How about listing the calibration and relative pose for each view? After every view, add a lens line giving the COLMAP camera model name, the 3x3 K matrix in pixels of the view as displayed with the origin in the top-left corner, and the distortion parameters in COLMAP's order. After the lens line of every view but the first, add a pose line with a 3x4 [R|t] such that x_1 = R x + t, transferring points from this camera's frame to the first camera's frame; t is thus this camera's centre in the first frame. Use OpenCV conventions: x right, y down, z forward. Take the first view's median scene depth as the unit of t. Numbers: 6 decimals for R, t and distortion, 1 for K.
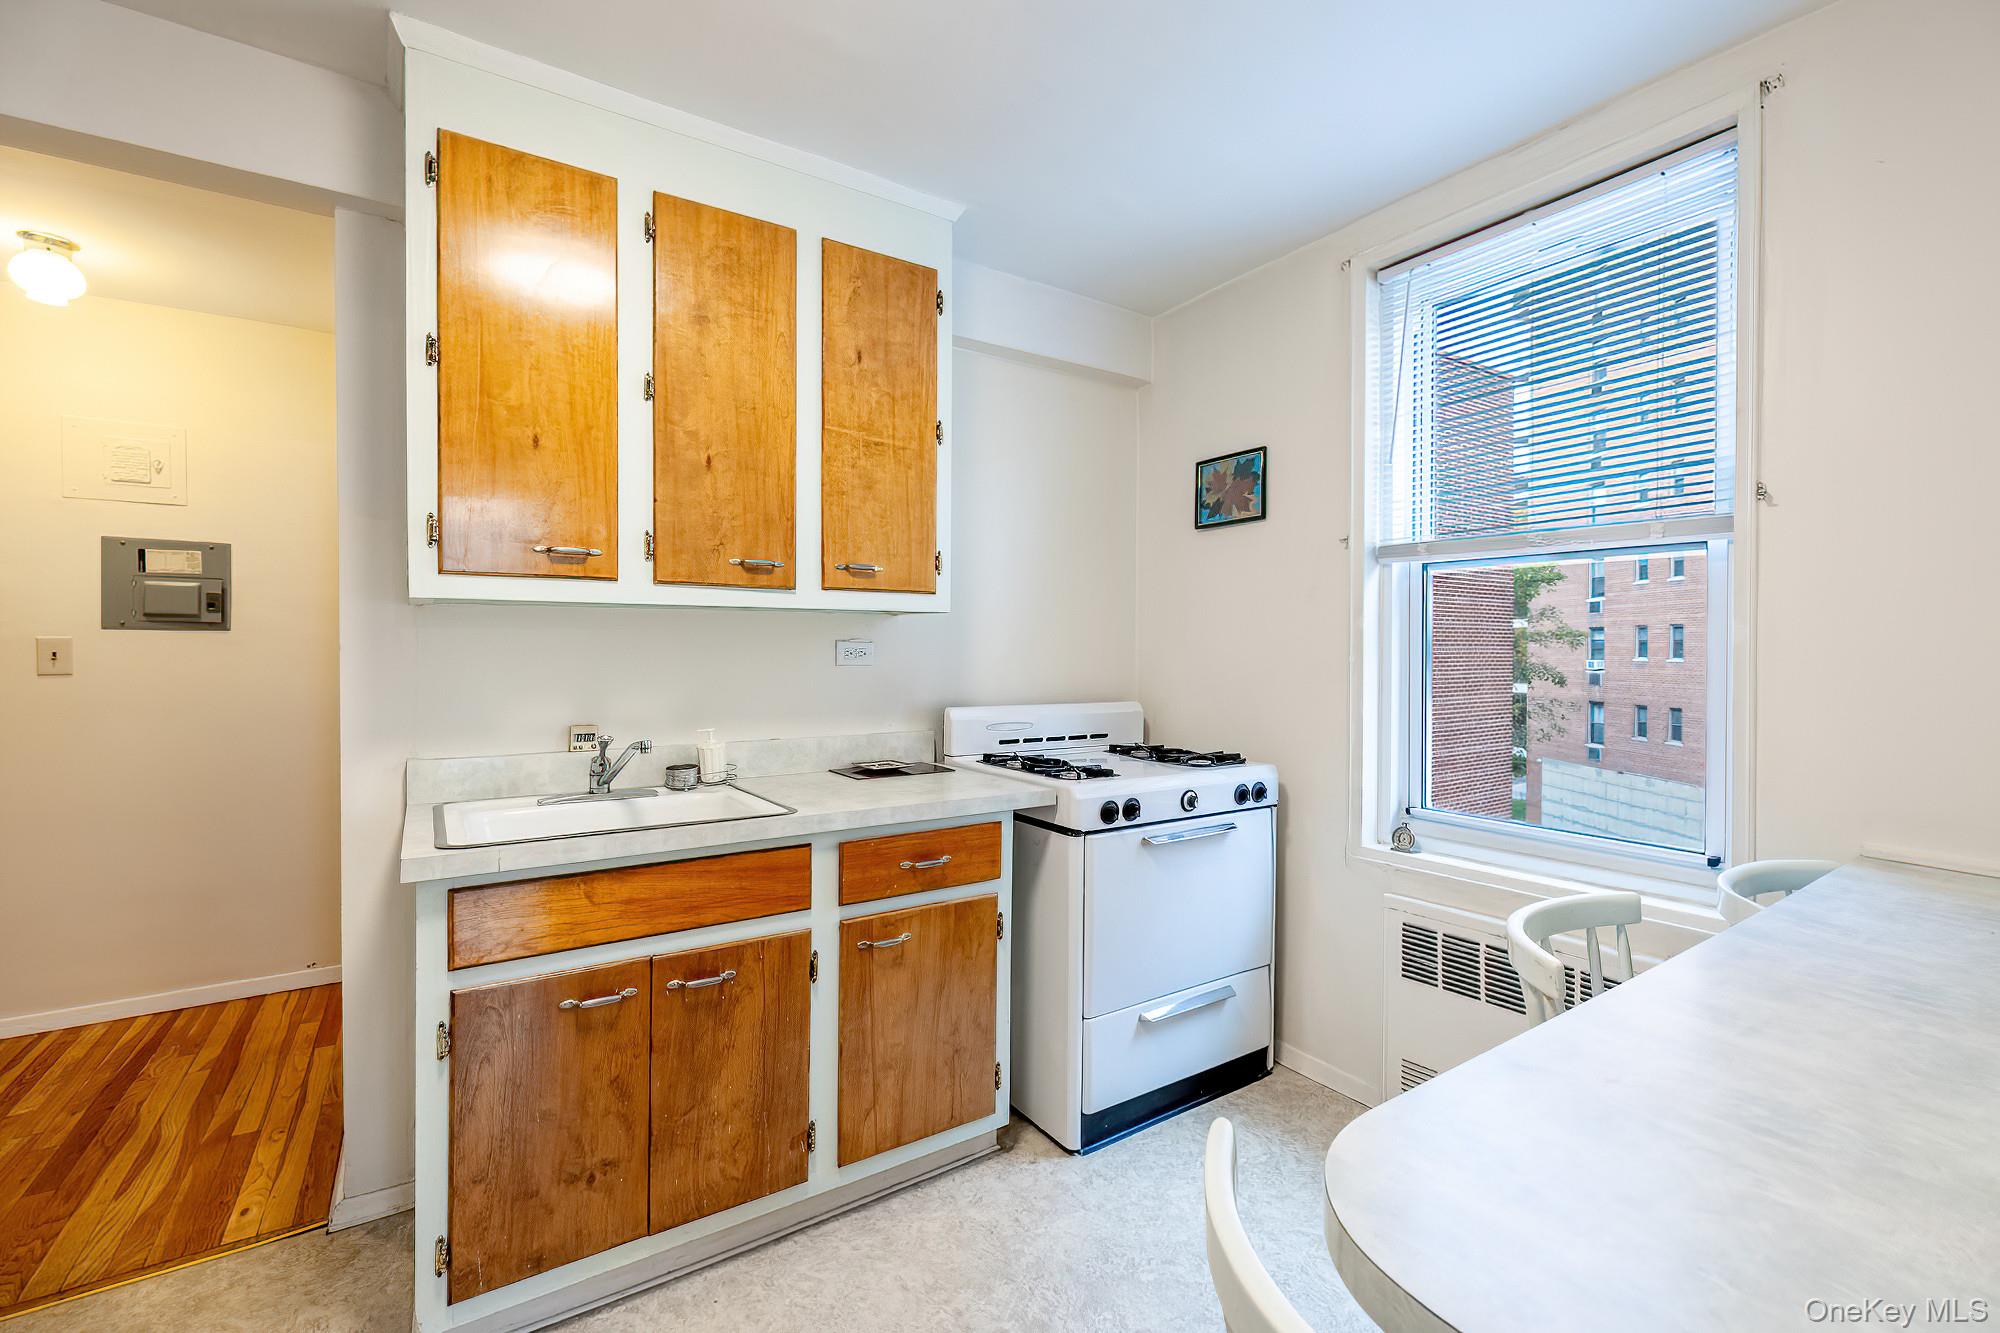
lens RADIAL K [[853.0, 0, 1020.8], [0, 853.0, 663.3], [0, 0, 1]] dist [0.001864, 0.000299]
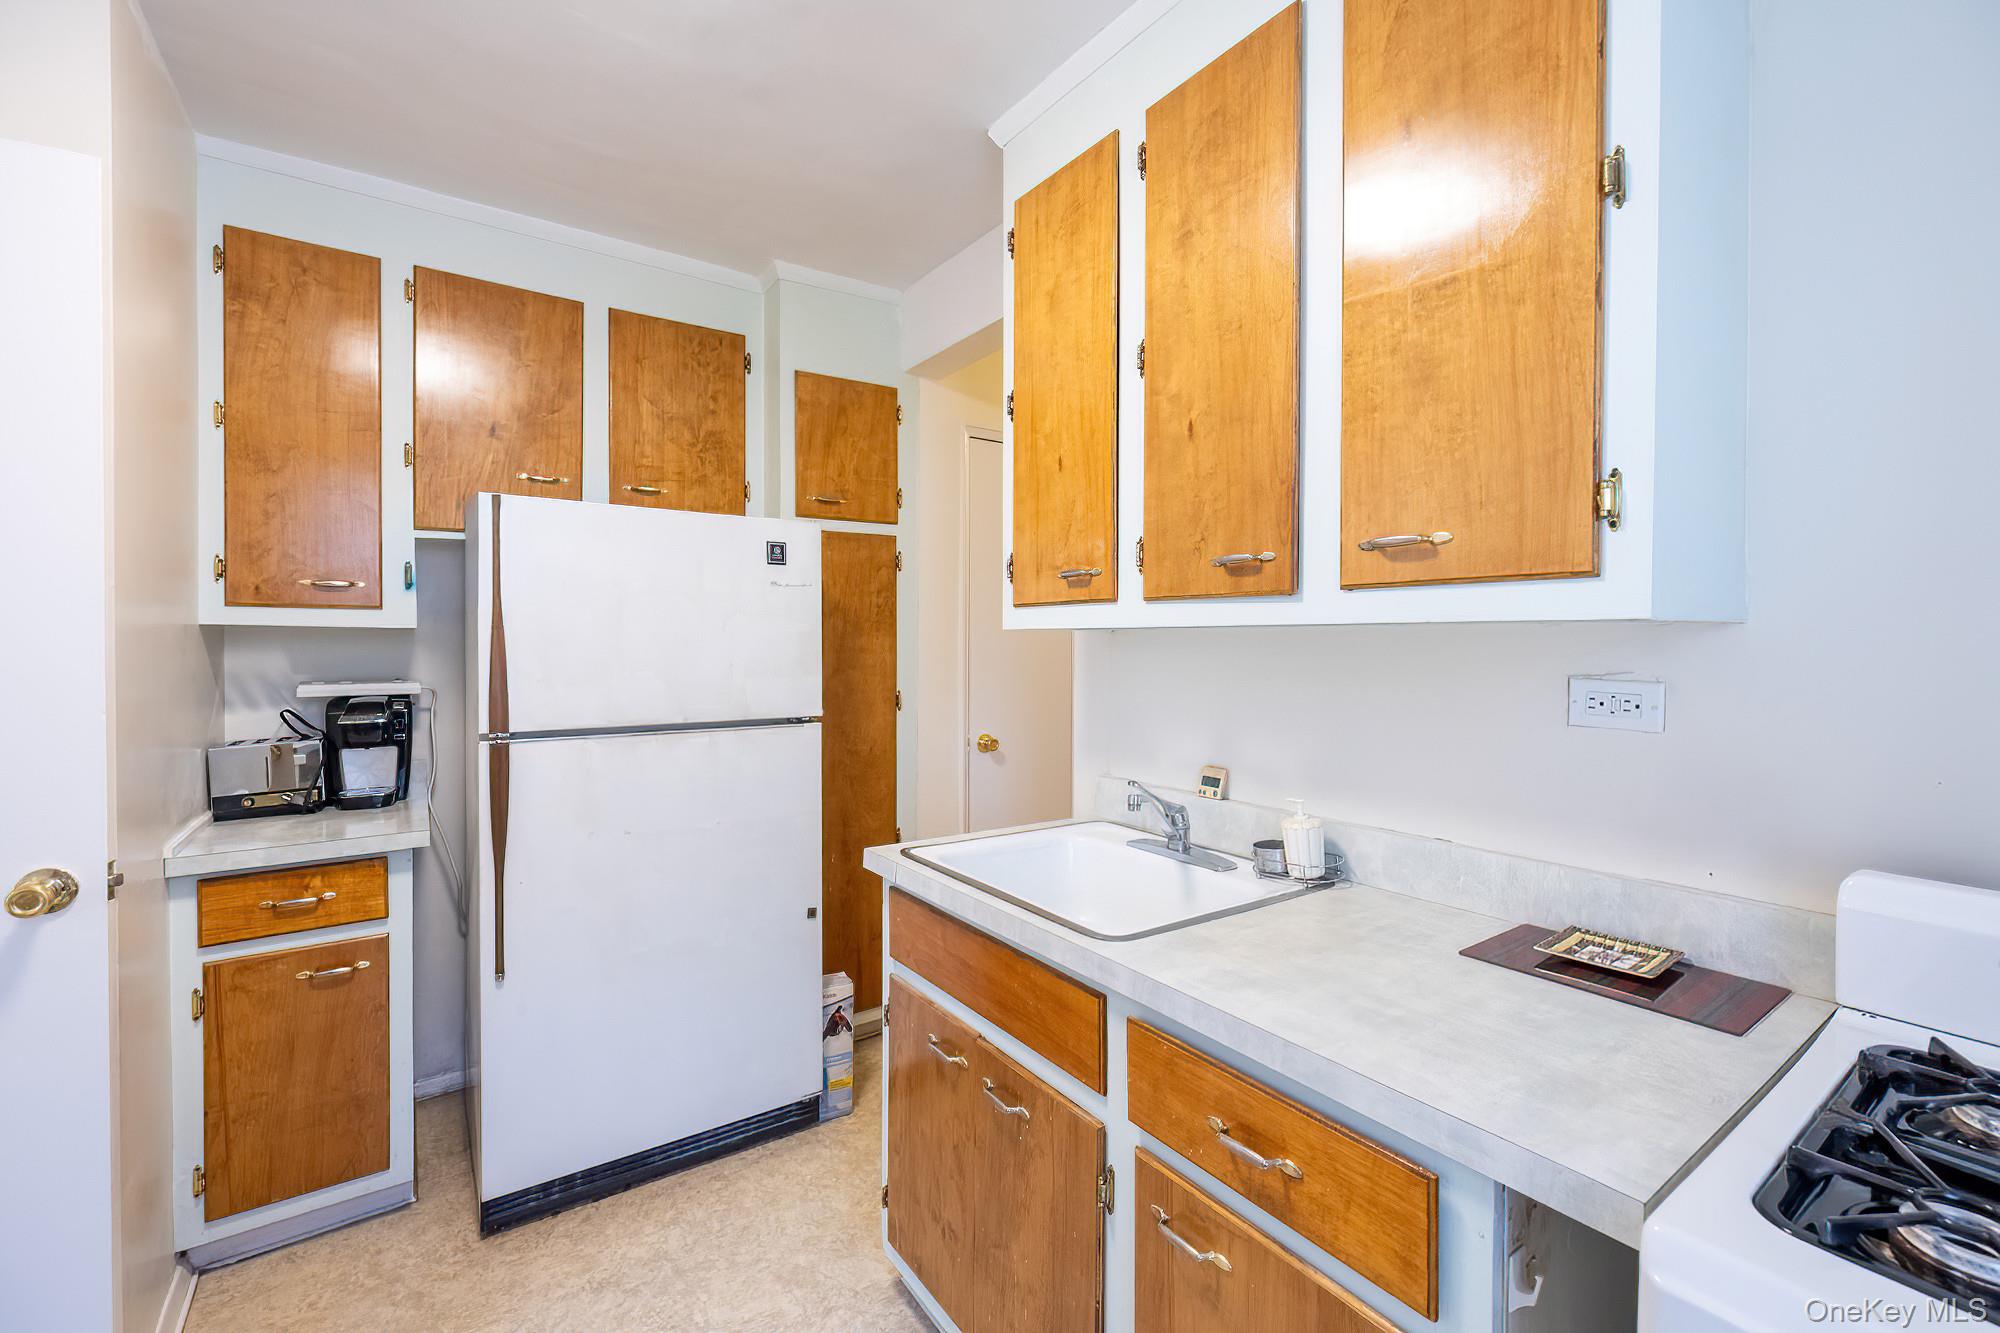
lens RADIAL K [[860.8, 0, 1008.4], [0, 860.8, 658.8], [0, 0, 1]] dist [-0.002392, -0.000138]
pose [[0.020460, 0.016354, -0.999657, 0.355274], [-0.025027, 0.999561, 0.015840, -0.046428], [0.999477, 0.024694, 0.020860, 0.808351]]
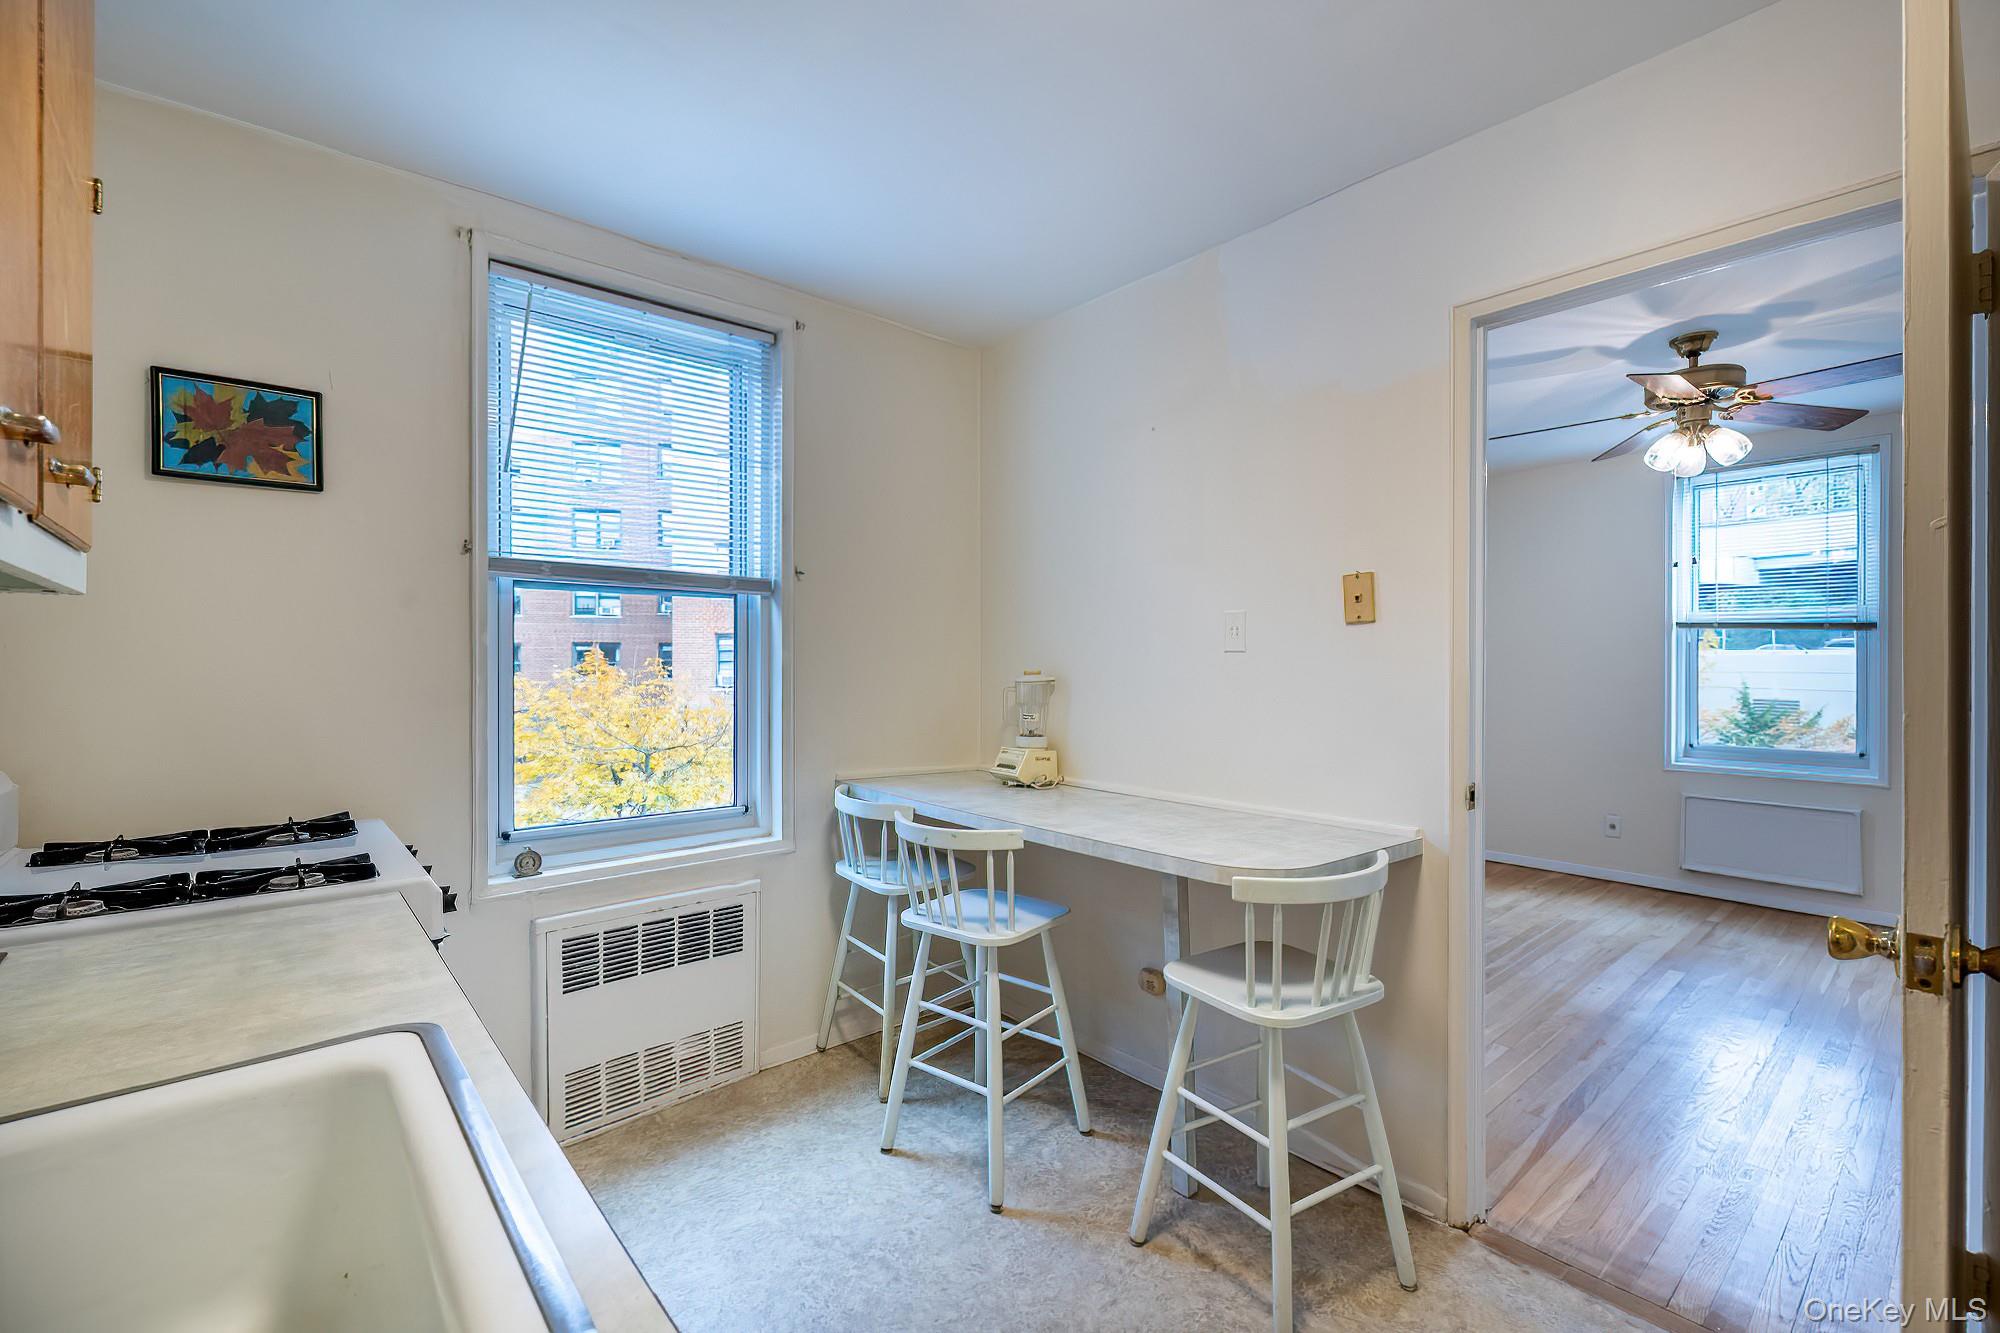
lens RADIAL K [[853.0, 0, 1020.8], [0, 853.0, 663.3], [0, 0, 1]] dist [0.001864, 0.000299]
pose [[-0.110541, -0.004922, 0.993859, -0.682755], [0.013536, 0.999888, 0.006457, -0.023408], [-0.993779, 0.014167, -0.110462, 0.642142]]
